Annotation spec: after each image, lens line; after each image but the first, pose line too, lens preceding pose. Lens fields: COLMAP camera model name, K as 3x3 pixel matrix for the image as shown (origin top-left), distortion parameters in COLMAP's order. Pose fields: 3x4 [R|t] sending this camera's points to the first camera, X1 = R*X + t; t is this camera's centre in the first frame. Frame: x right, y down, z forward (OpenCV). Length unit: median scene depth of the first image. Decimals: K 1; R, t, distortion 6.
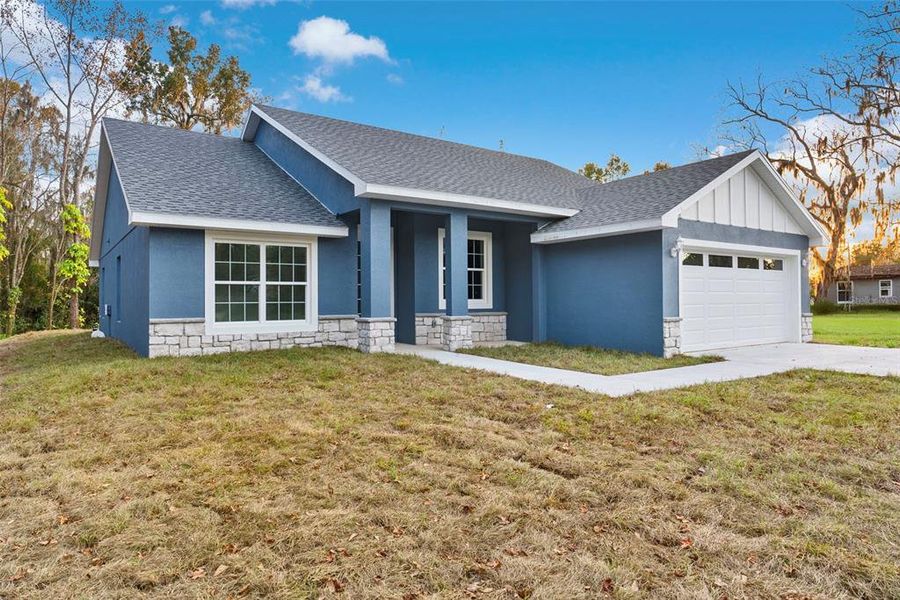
lens RADIAL K [[556.2, 0, 450.0], [0, 556.2, 300.0], [0, 0, 1]] dist [-0.000826, 0.000155]
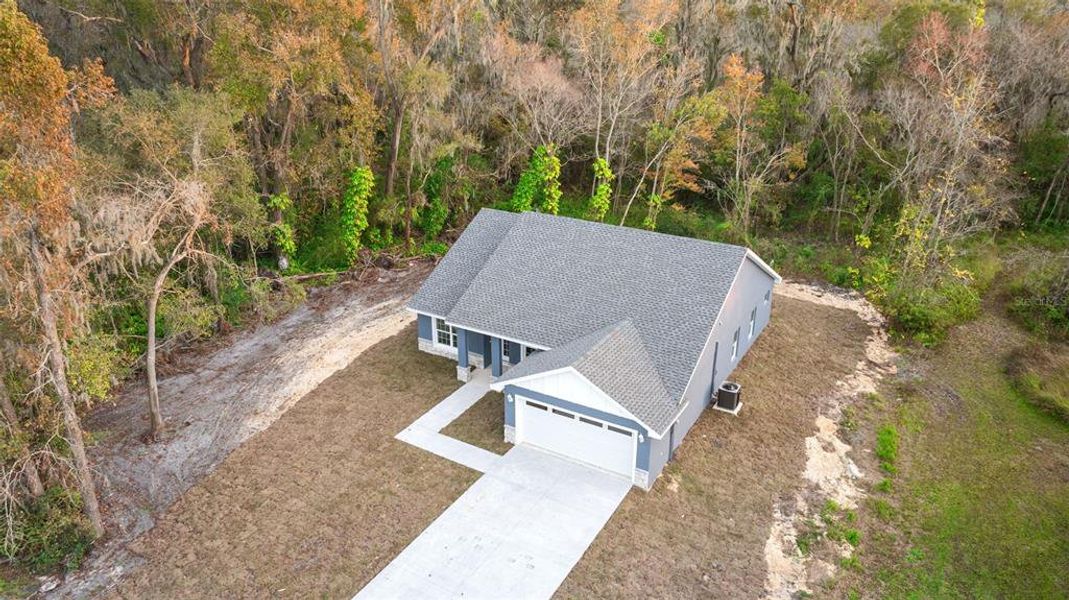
lens RADIAL K [[745.7, 0, 534.5], [0, 745.7, 300.0], [0, 0, 1]] dist [-0.026296, -0.001222]
pose [[0.414858, 0.359134, -0.836012, 2.594351], [0.002234, 0.918404, 0.395637, -1.509889], [0.909884, -0.166001, 0.380205, 0.087277]]
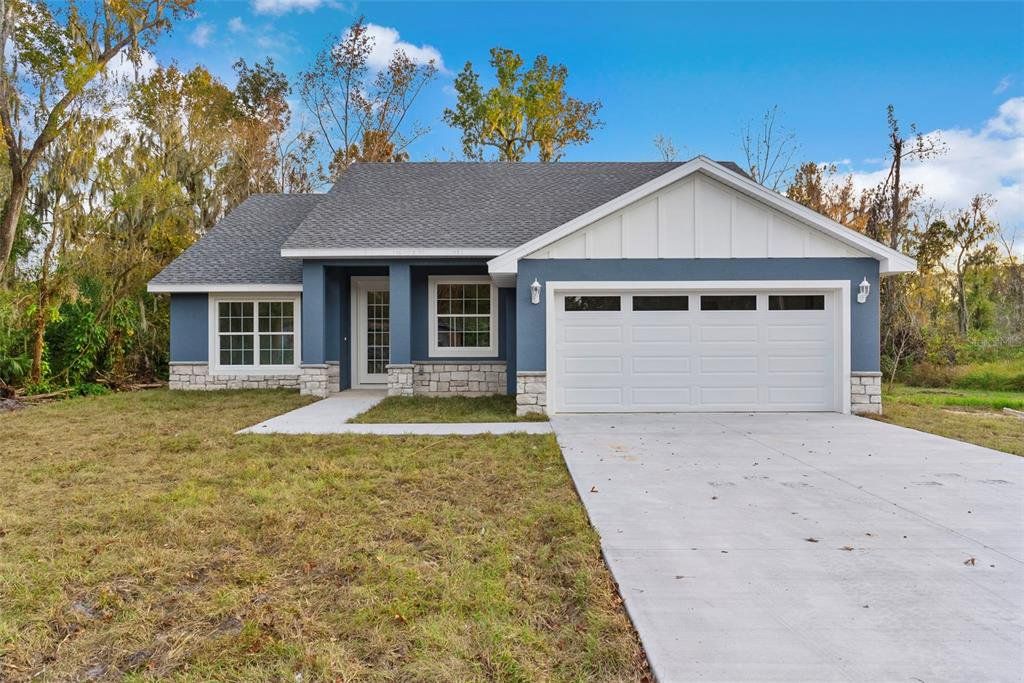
lens RADIAL K [[736.4, 0, 512.0], [0, 736.4, 341.5], [0, 0, 1]] dist [-0.004548, -0.001061]
pose [[0.818087, 0.005097, -0.575071, 1.042255], [-0.000811, 0.999970, 0.007709, -0.026191], [0.575093, -0.005840, 0.818067, 0.011144]]
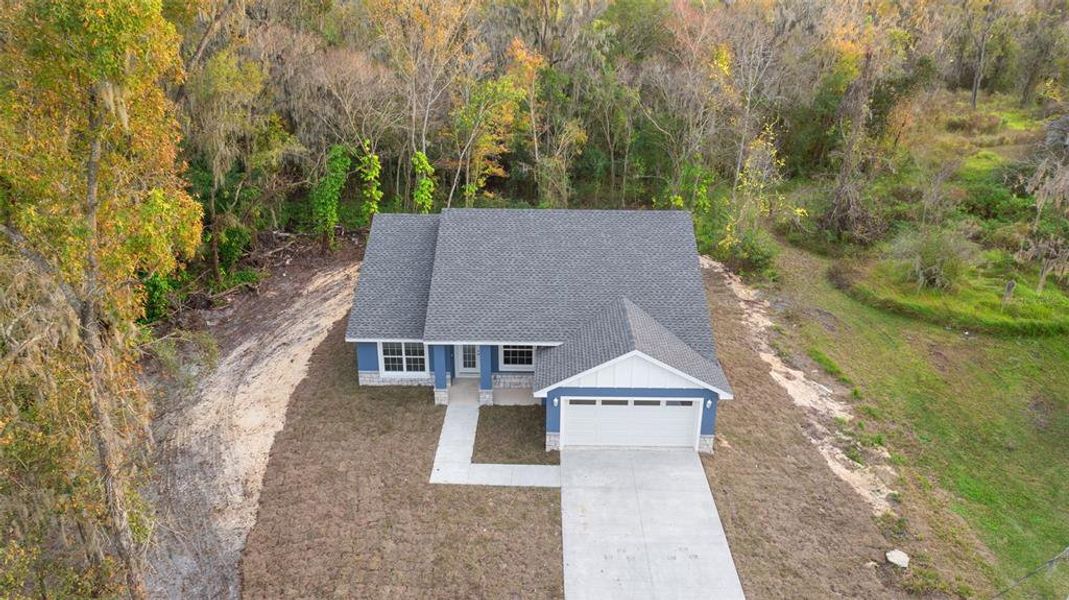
lens RADIAL K [[745.7, 0, 534.5], [0, 745.7, 300.0], [0, 0, 1]] dist [-0.026296, -0.001222]
pose [[0.811105, 0.237390, -0.534561, 1.611956], [-0.008974, 0.918877, 0.394442, -1.410584], [0.584832, -0.315137, 0.747436, -0.833928]]
